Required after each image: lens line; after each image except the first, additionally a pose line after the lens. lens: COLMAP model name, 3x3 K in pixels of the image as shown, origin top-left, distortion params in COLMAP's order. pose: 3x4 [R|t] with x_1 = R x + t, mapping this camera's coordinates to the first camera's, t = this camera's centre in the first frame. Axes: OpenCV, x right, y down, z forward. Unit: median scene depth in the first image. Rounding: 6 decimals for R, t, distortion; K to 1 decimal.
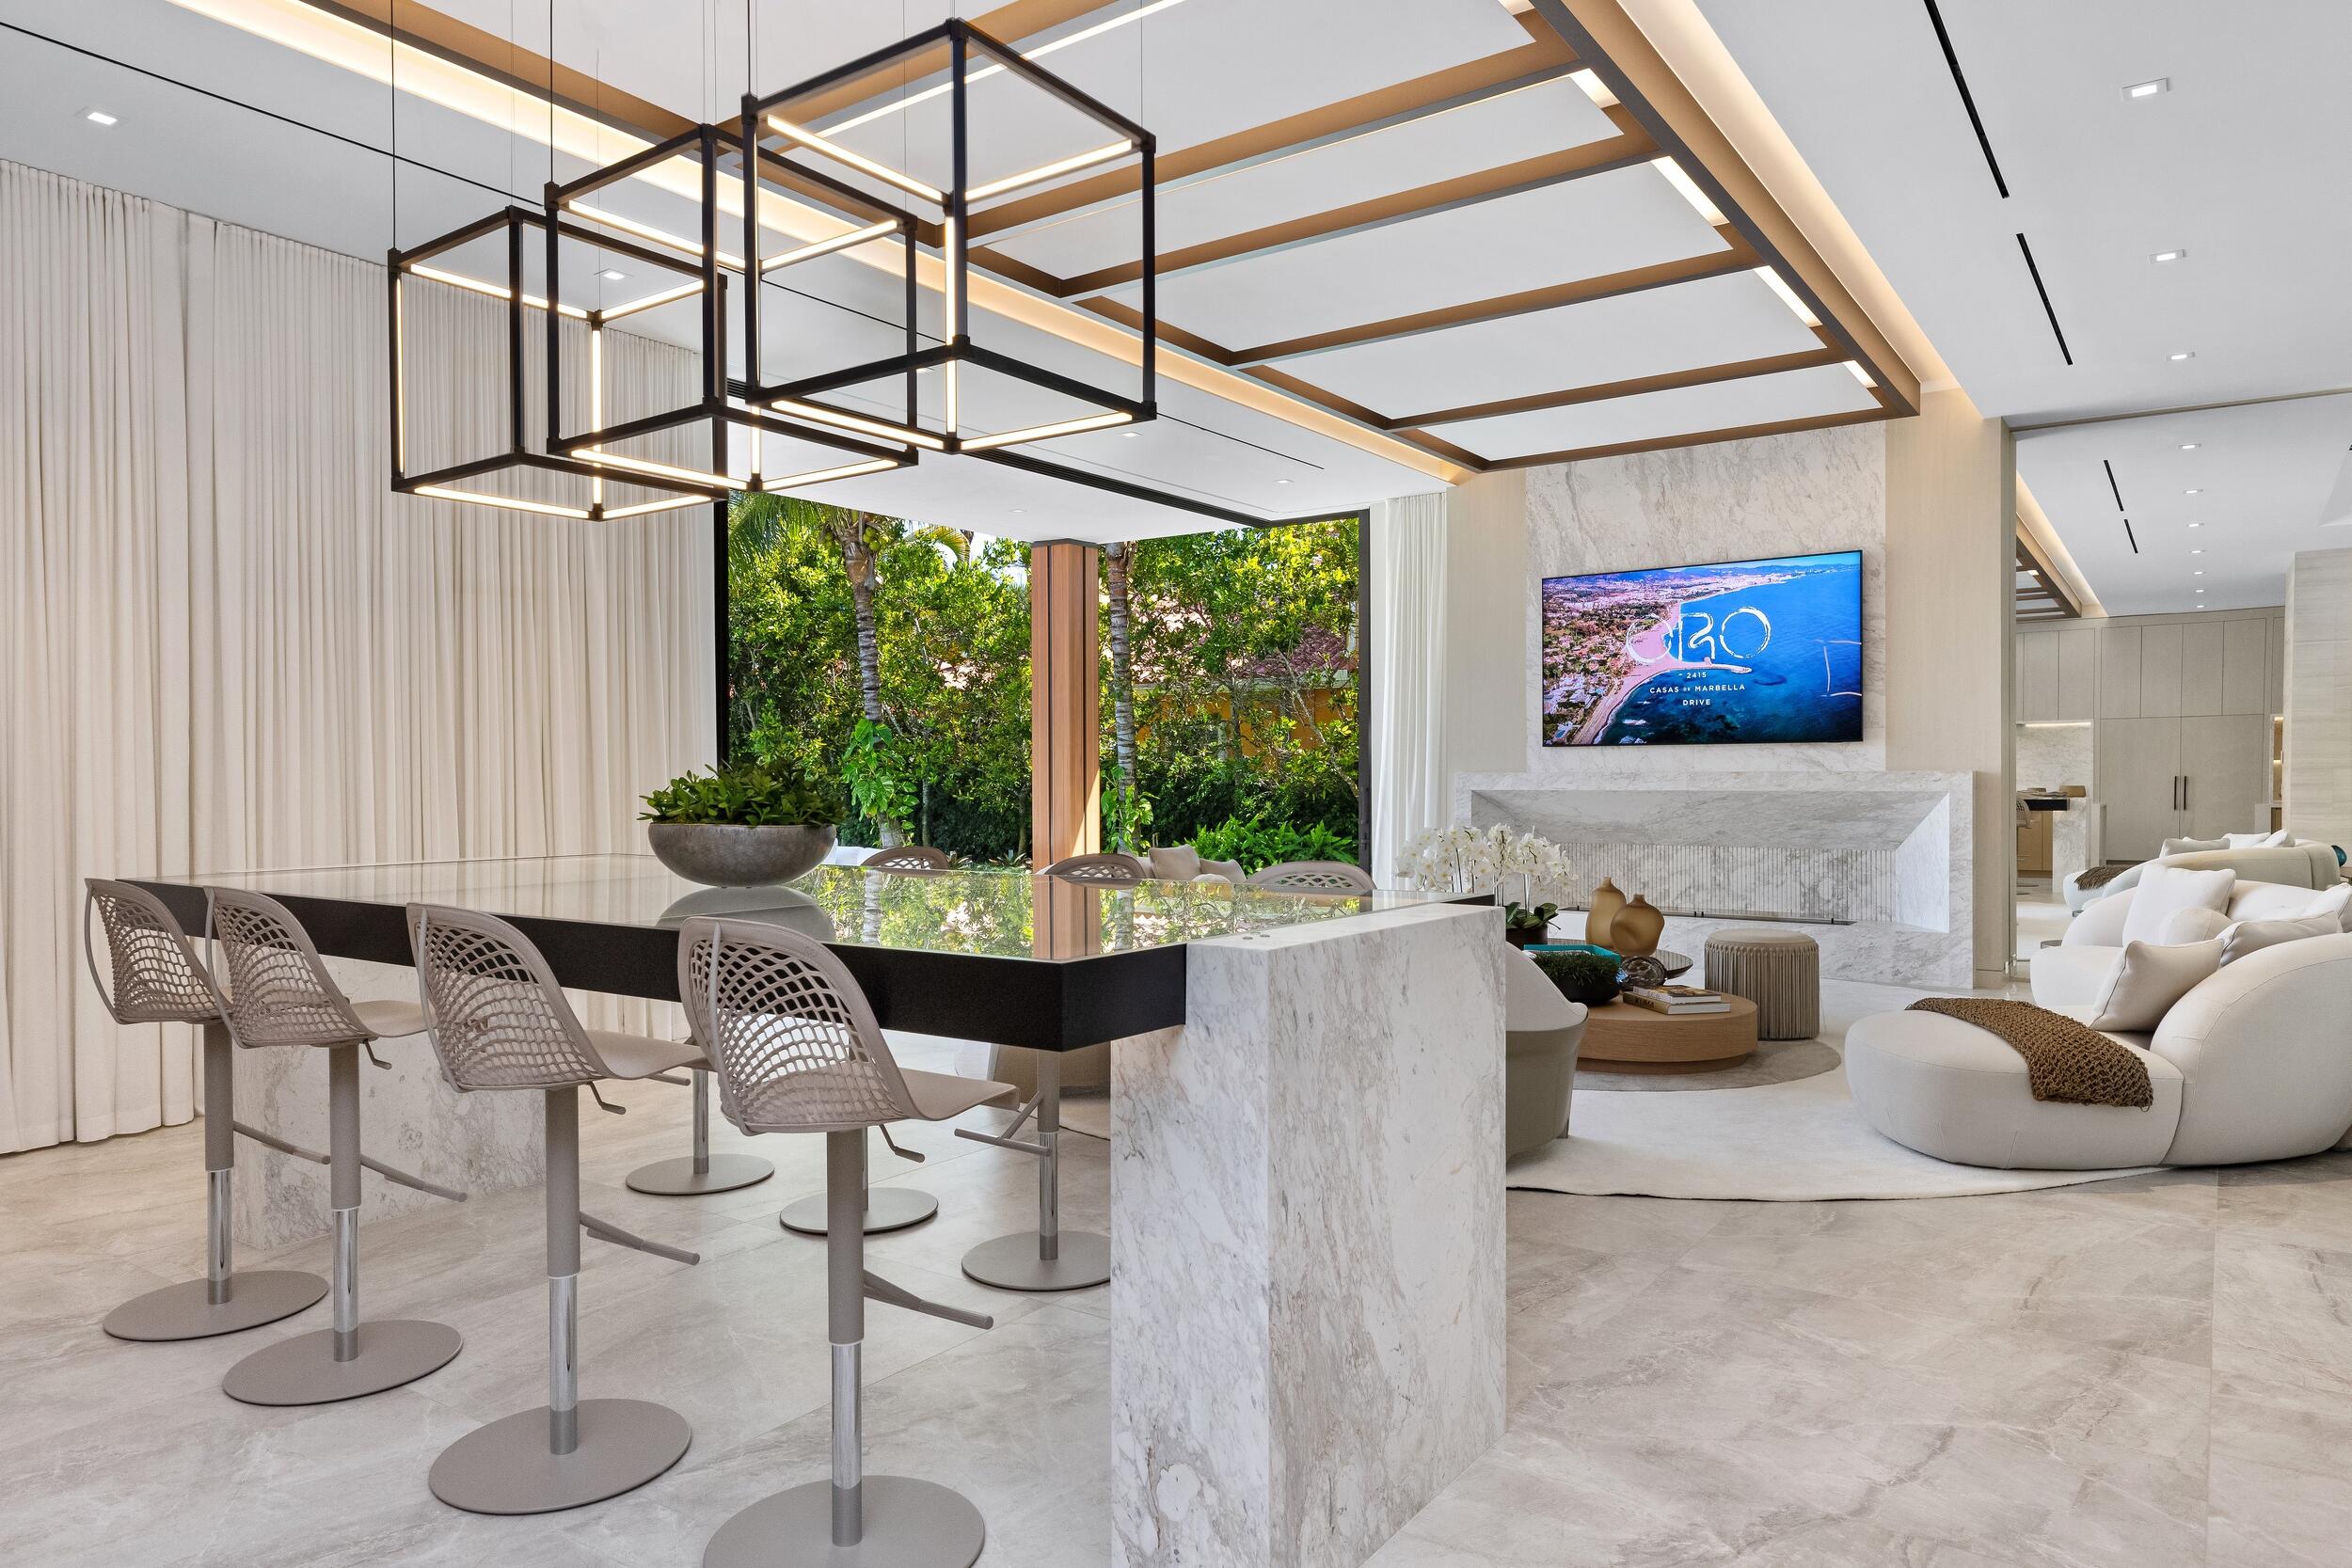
lens RADIAL K [[1503.3, 0, 1163.2], [0, 1503.3, 778.7], [0, 0, 1]] dist [0.011237, 0.002400]
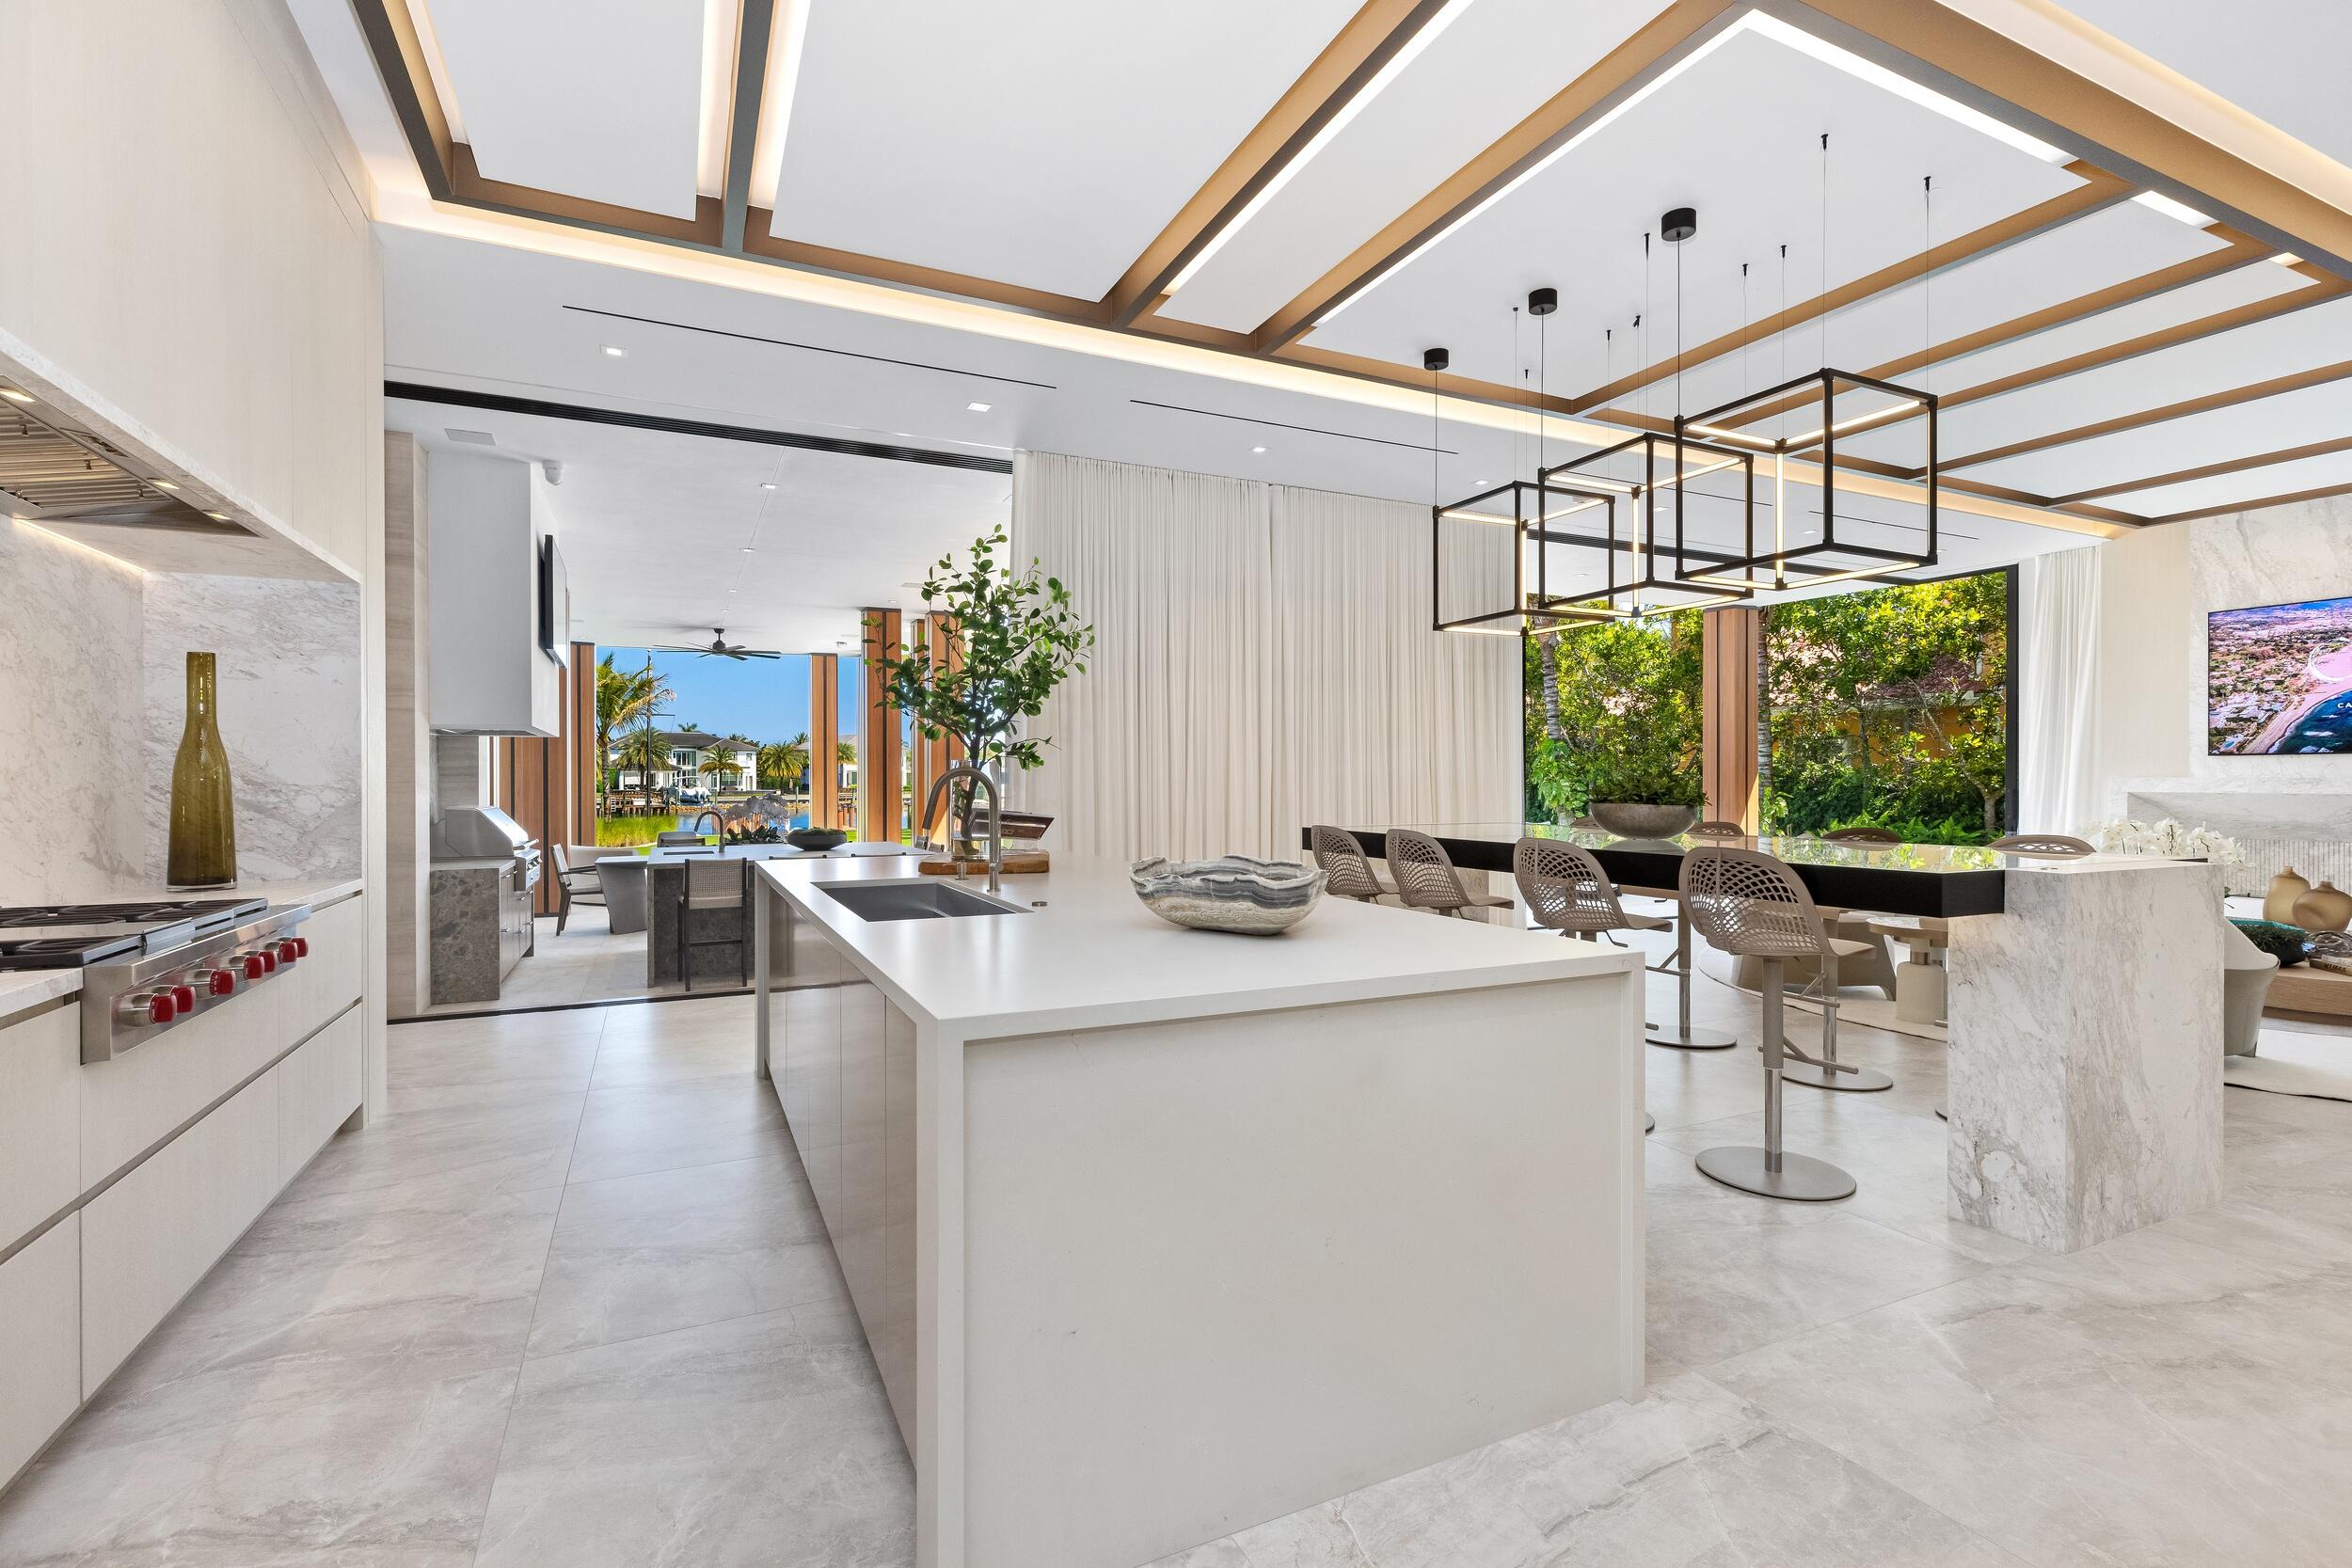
lens RADIAL K [[1077.9, 0, 1162.0], [0, 1077.9, 781.1], [0, 0, 1]] dist [0.009515, -0.002936]
pose [[0.874094, 0.005296, -0.485729, -0.051821], [-0.004931, 0.999986, 0.002030, 0.000799], [0.485733, 0.000621, 0.874107, -0.141096]]
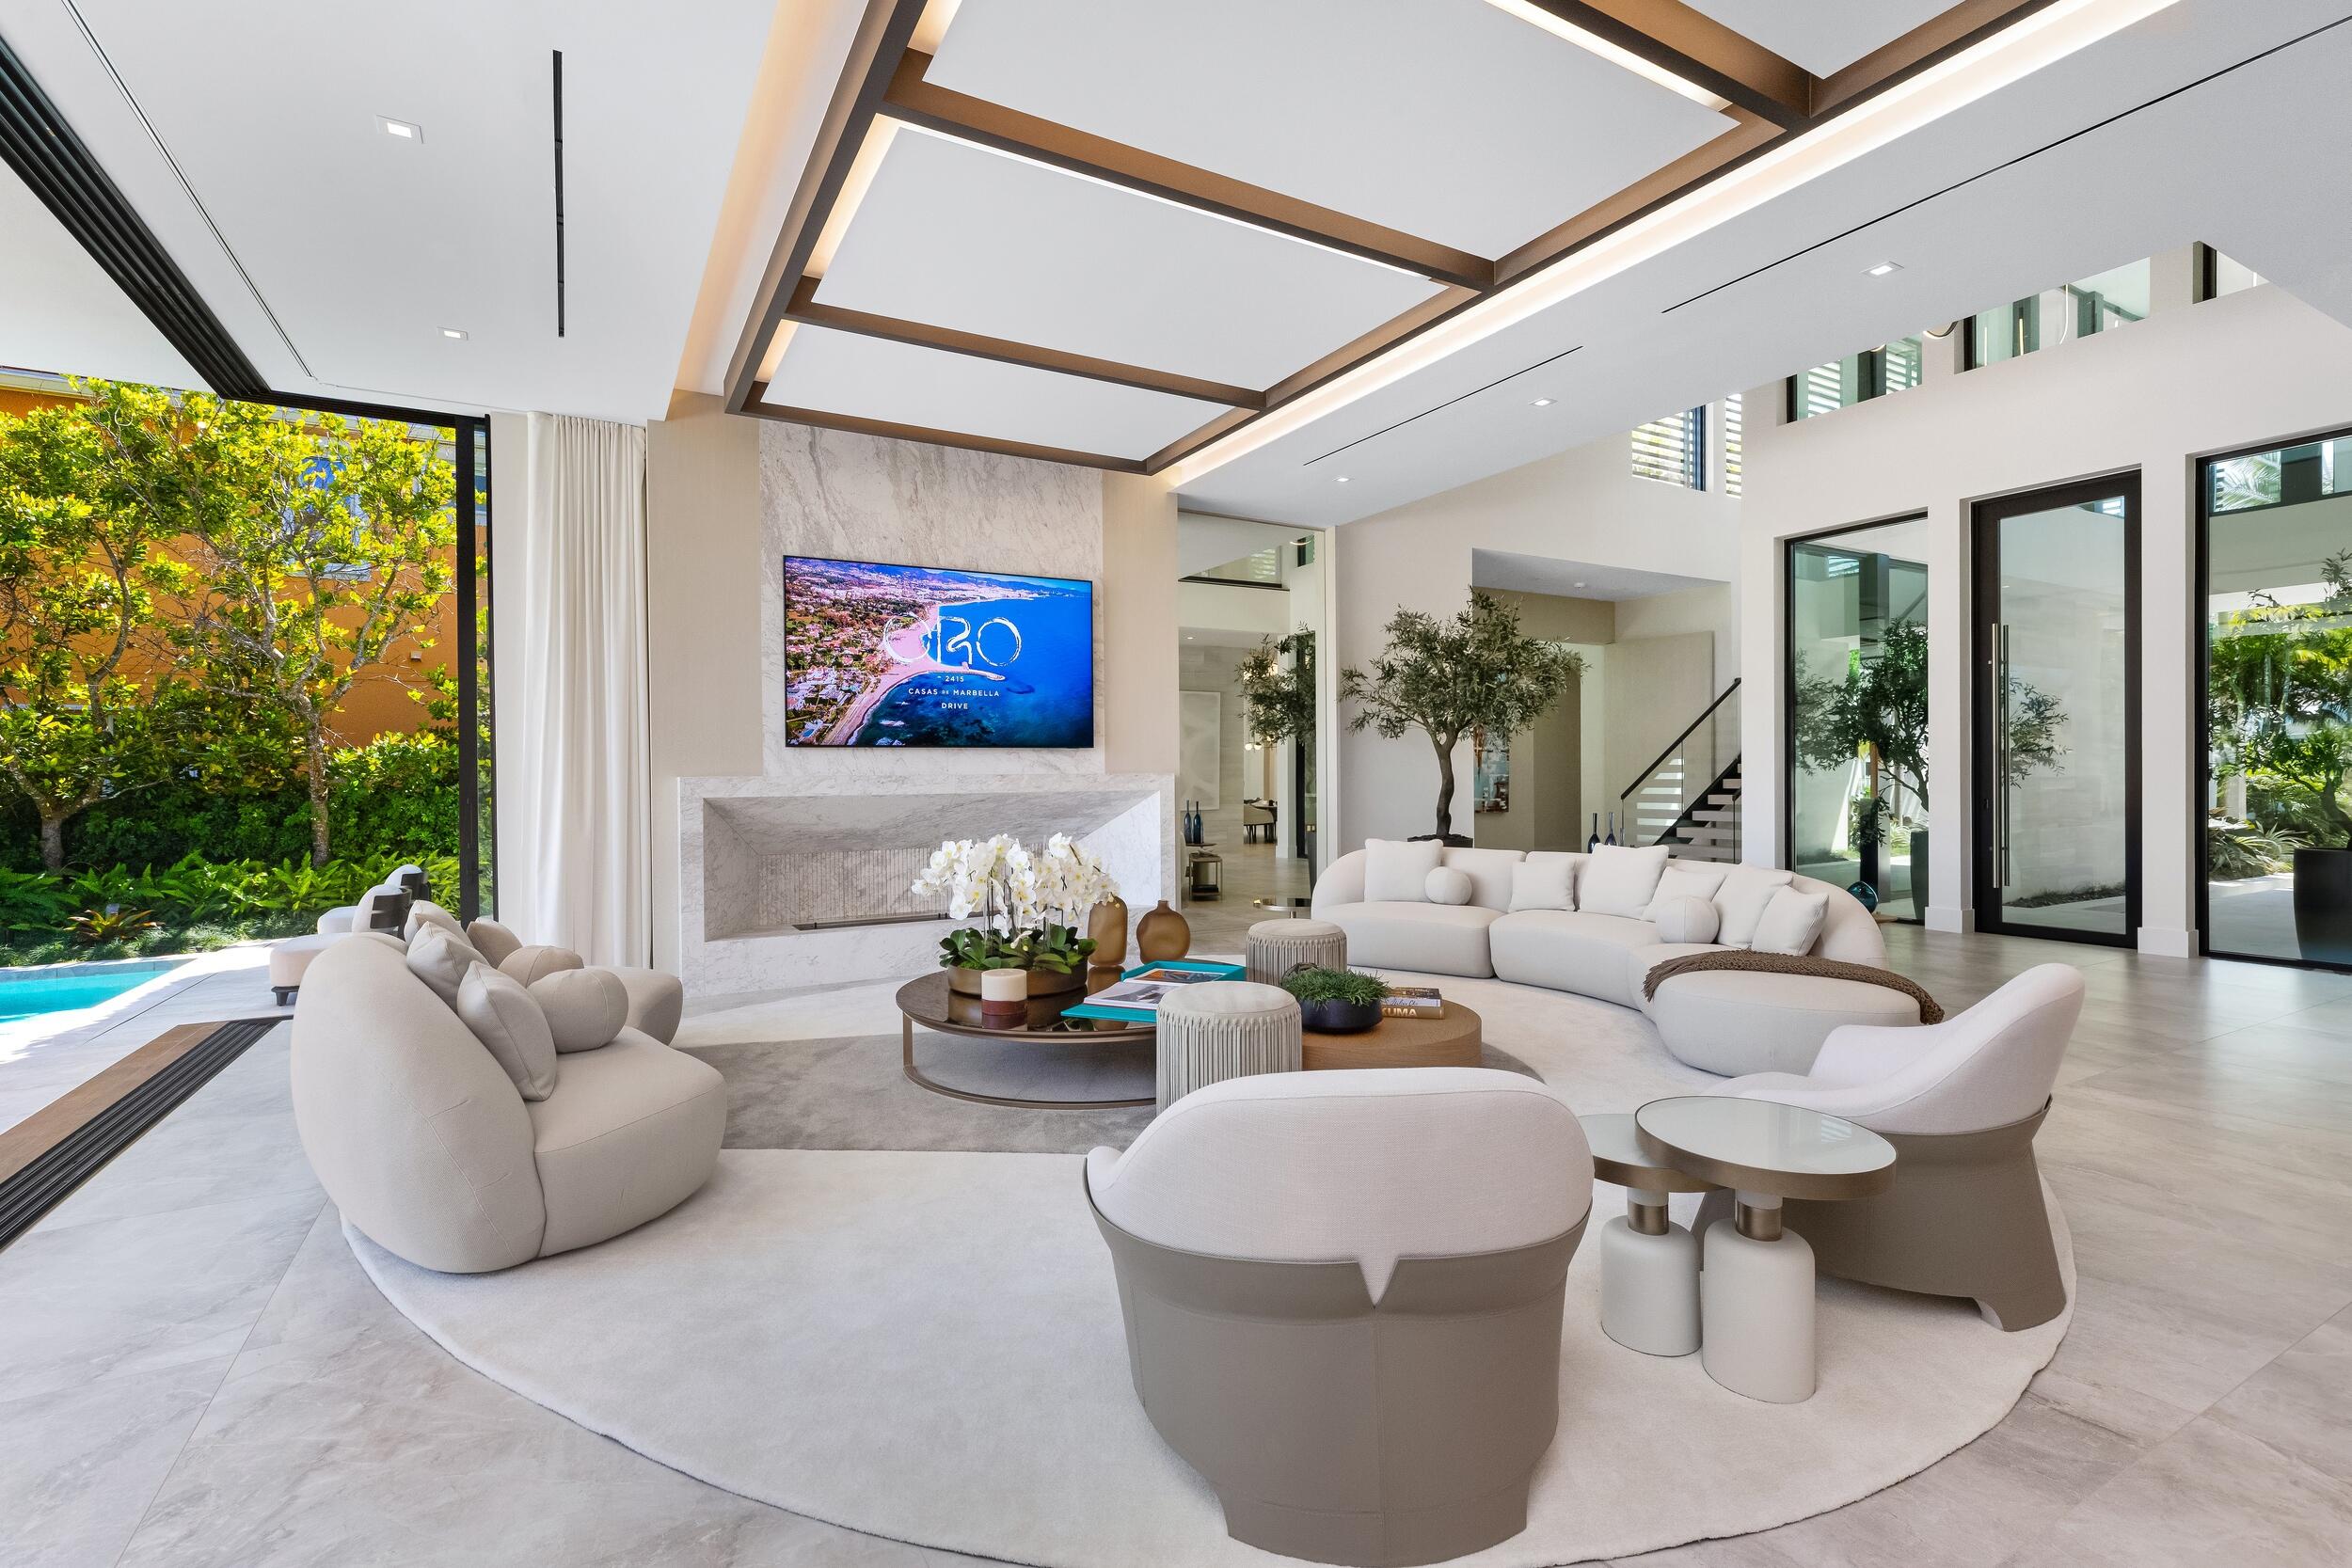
lens RADIAL K [[1077.9, 0, 1182.8], [0, 1077.9, 781.8], [0, 0, 1]] dist [0.009515, -0.002936]
pose [[0.414864, -0.005702, 0.909866, -0.235326], [0.010903, 0.999940, 0.001295, 0.000817], [-0.909818, 0.009383, 0.414901, 0.551749]]
